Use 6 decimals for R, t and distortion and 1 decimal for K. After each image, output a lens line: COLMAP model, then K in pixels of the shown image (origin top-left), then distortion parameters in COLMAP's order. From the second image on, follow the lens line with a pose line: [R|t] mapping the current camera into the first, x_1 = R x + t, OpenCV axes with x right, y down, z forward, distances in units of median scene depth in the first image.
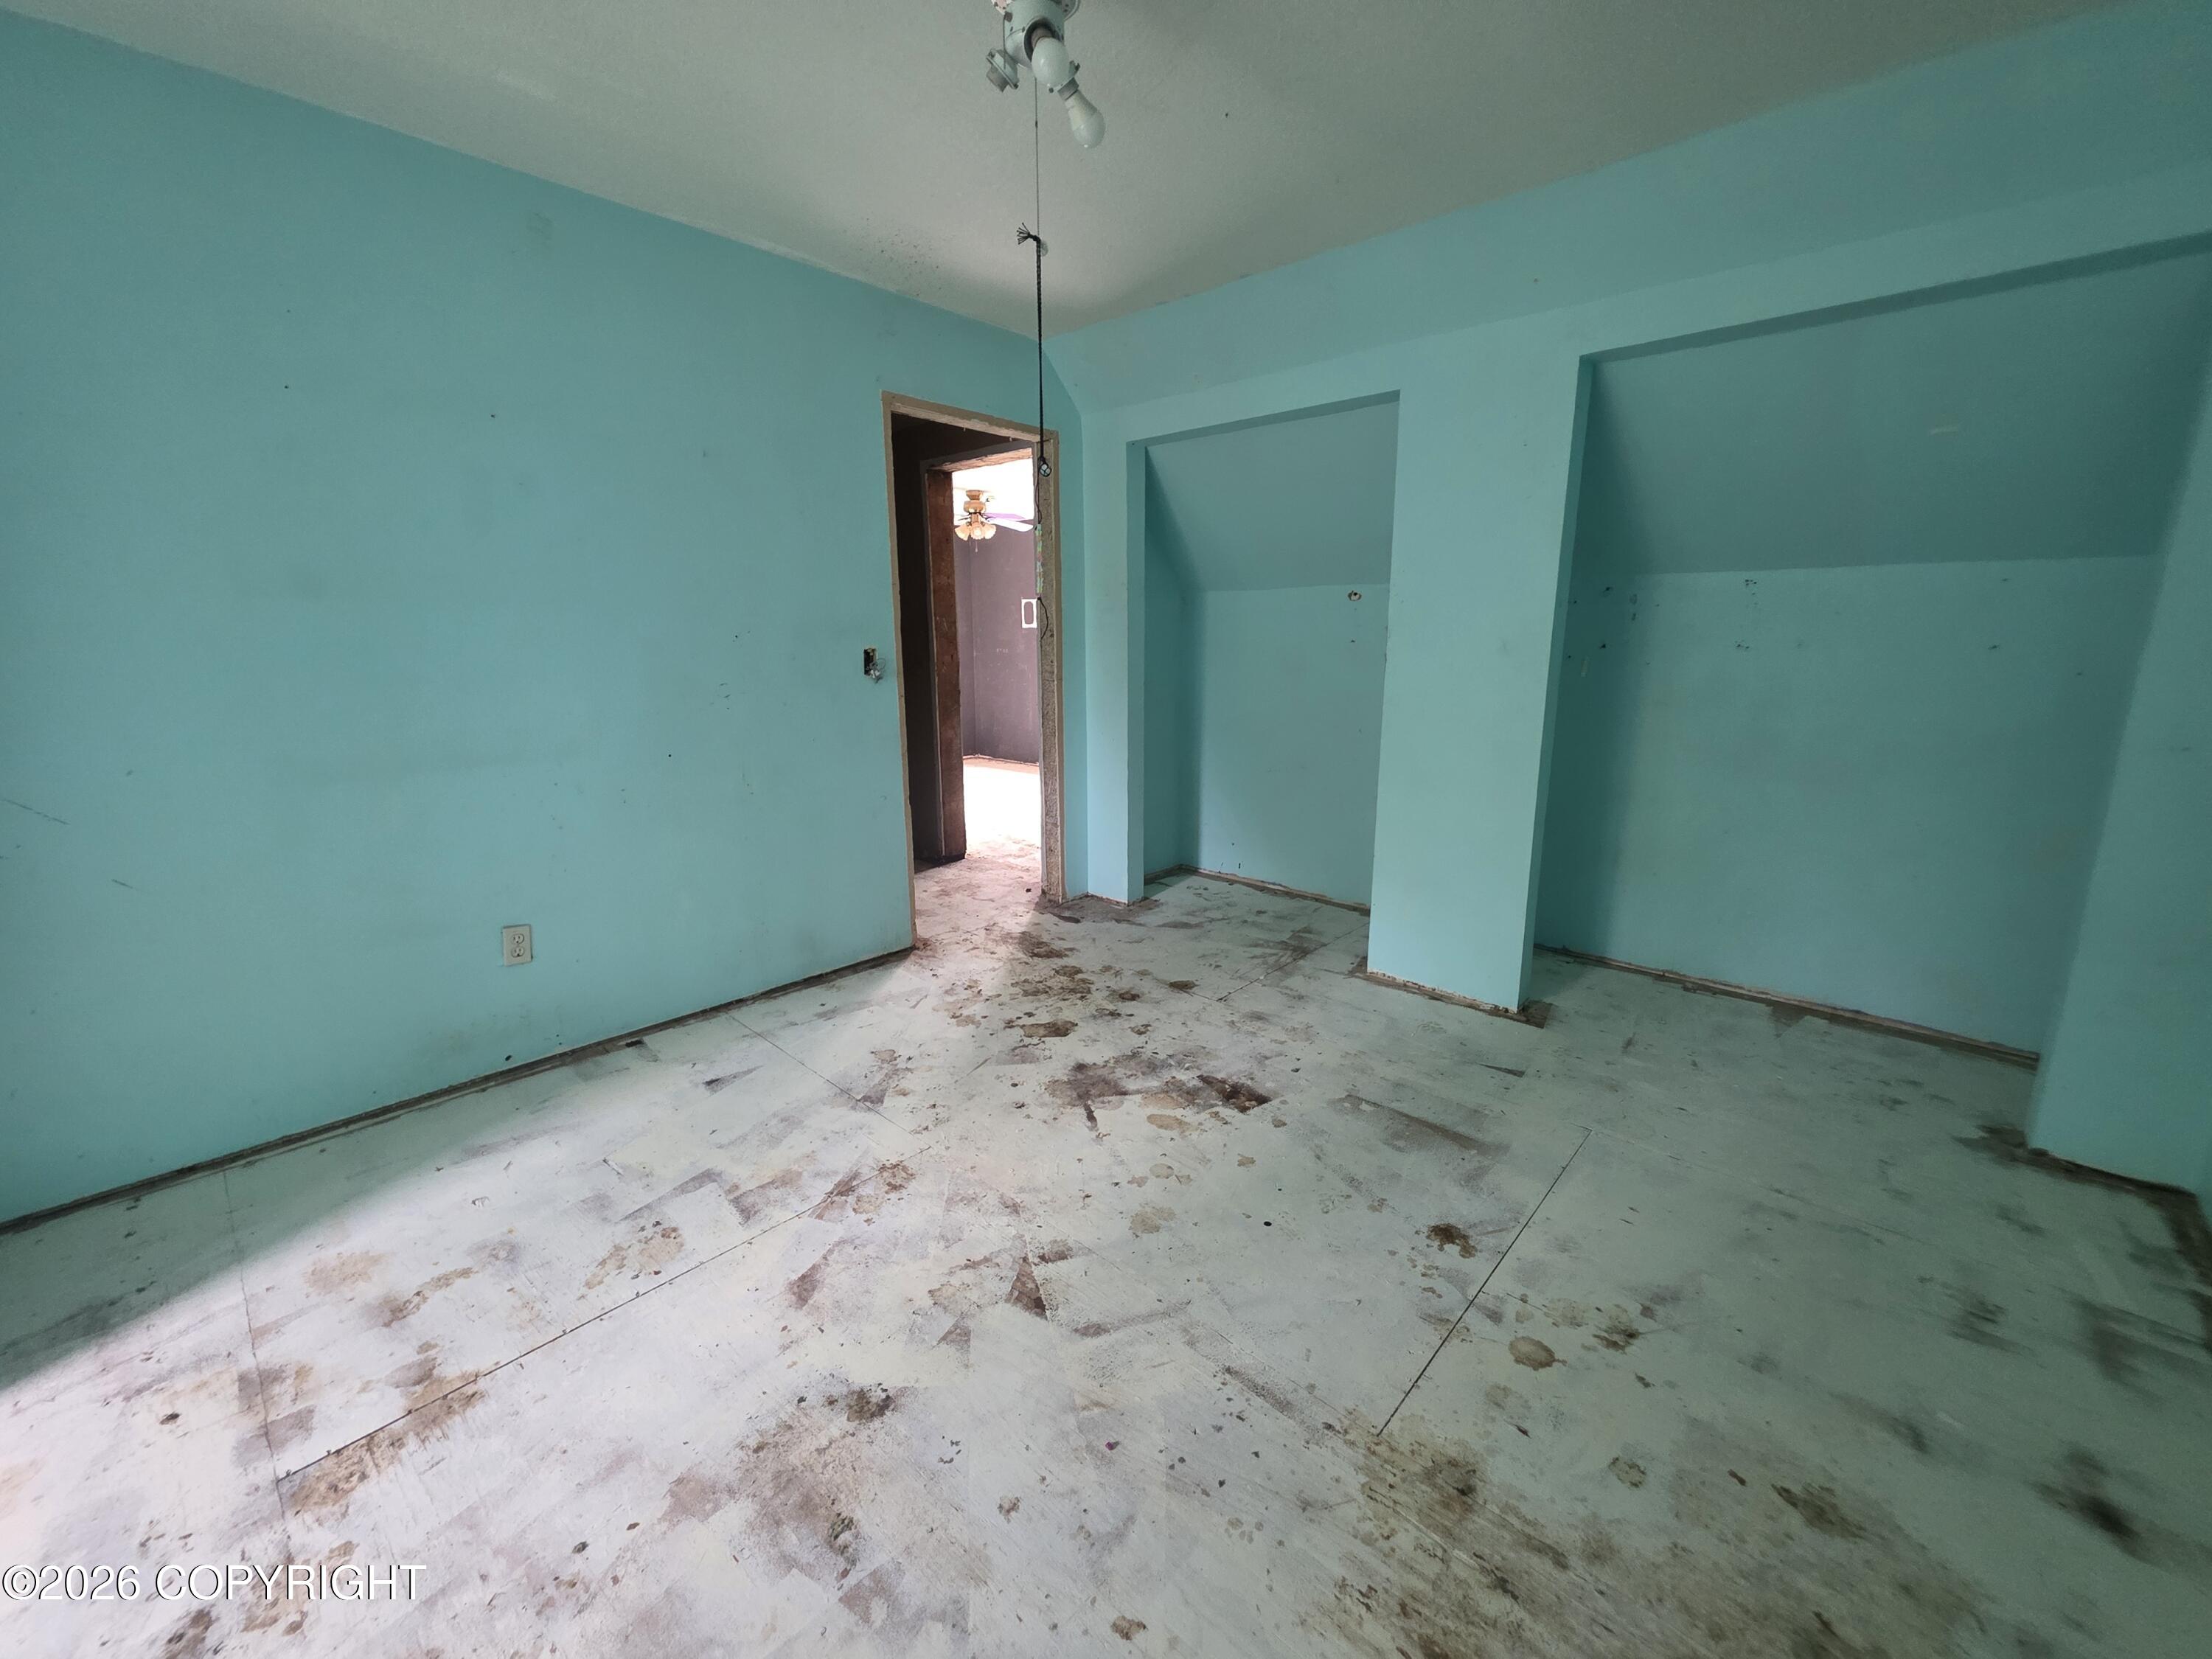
lens RADIAL K [[883.2, 0, 1109.4], [0, 883.2, 828.1], [0, 0, 1]] dist [0.000885, 0.000337]
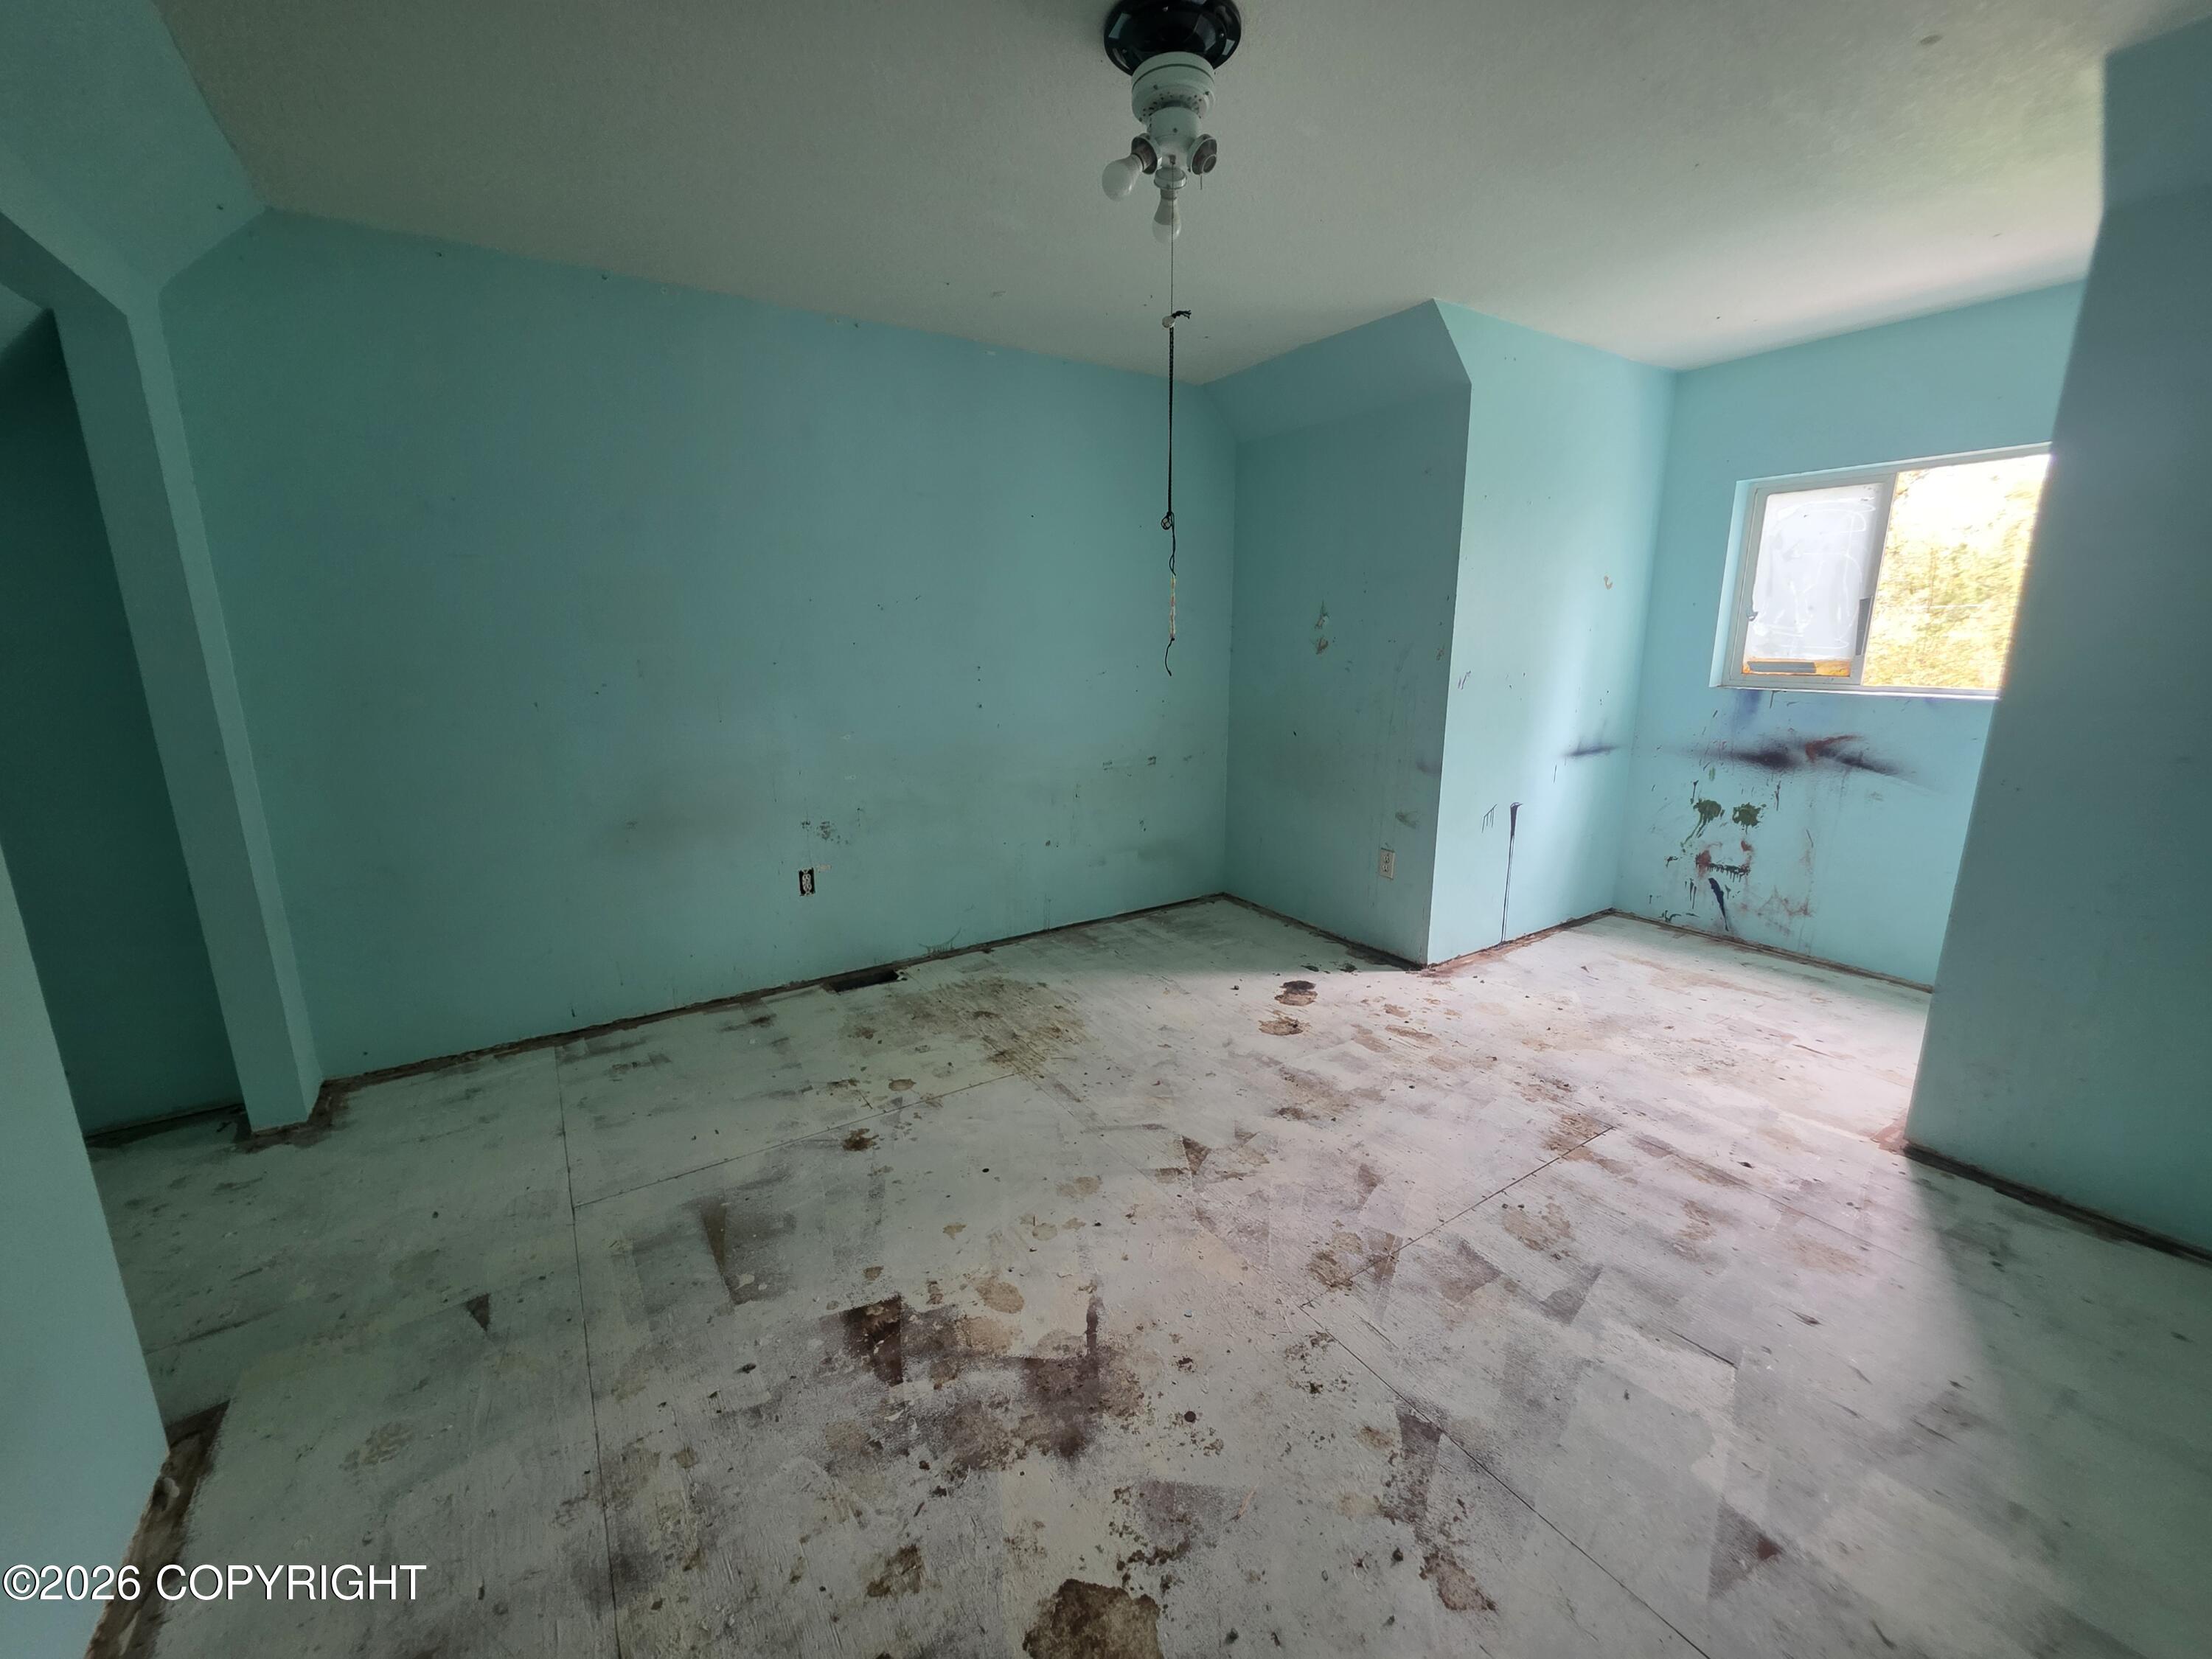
lens RADIAL K [[883.2, 0, 1107.7], [0, 883.2, 828.0], [0, 0, 1]] dist [0.000885, 0.000337]
pose [[-0.971133, -0.047954, 0.233670, -0.219849], [0.055334, 0.907579, 0.416220, -0.424222], [-0.232033, 0.417135, -0.878726, 1.730746]]
